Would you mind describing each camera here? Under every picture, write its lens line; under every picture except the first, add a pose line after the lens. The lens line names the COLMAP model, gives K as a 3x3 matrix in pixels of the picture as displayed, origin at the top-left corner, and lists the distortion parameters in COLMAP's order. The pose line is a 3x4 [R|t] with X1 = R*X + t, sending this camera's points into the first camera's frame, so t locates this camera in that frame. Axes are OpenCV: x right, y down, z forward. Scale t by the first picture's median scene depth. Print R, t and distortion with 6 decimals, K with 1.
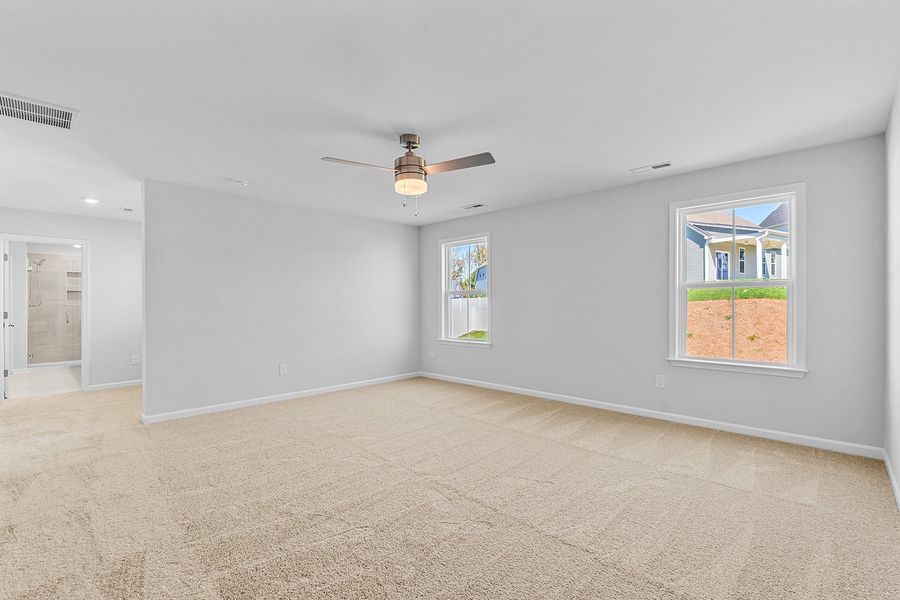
lens RADIAL K [[400.5, 0, 449.0], [0, 400.5, 296.5], [0, 0, 1]] dist [-0.005116, -0.000070]
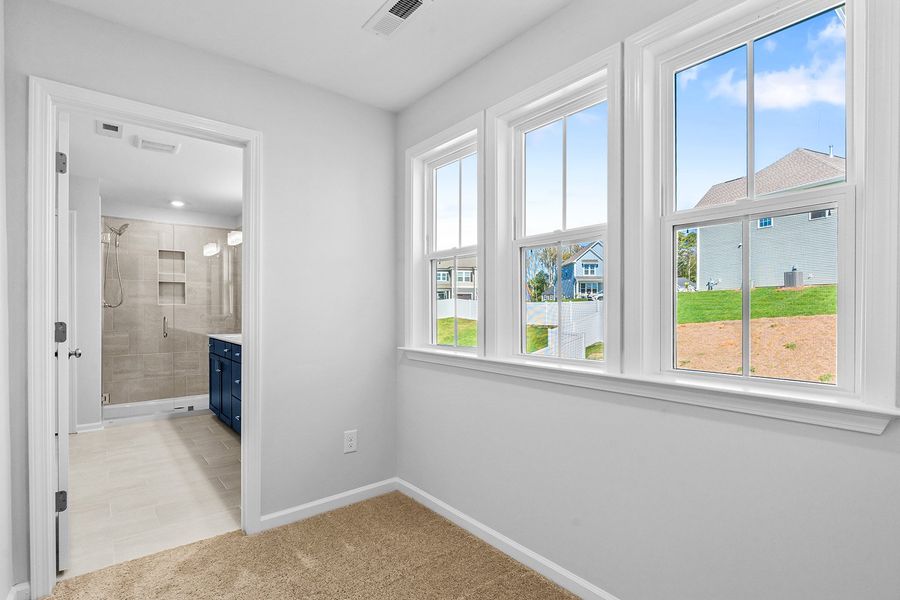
lens RADIAL K [[427.0, 0, 448.8], [0, 427.0, 303.9], [0, 0, 1]] dist [-0.003692, -0.000261]
pose [[0.993449, 0.004507, -0.114187, -0.453006], [-0.003372, 0.999943, 0.010133, 0.011104], [0.114226, -0.009682, 0.993408, 0.413794]]
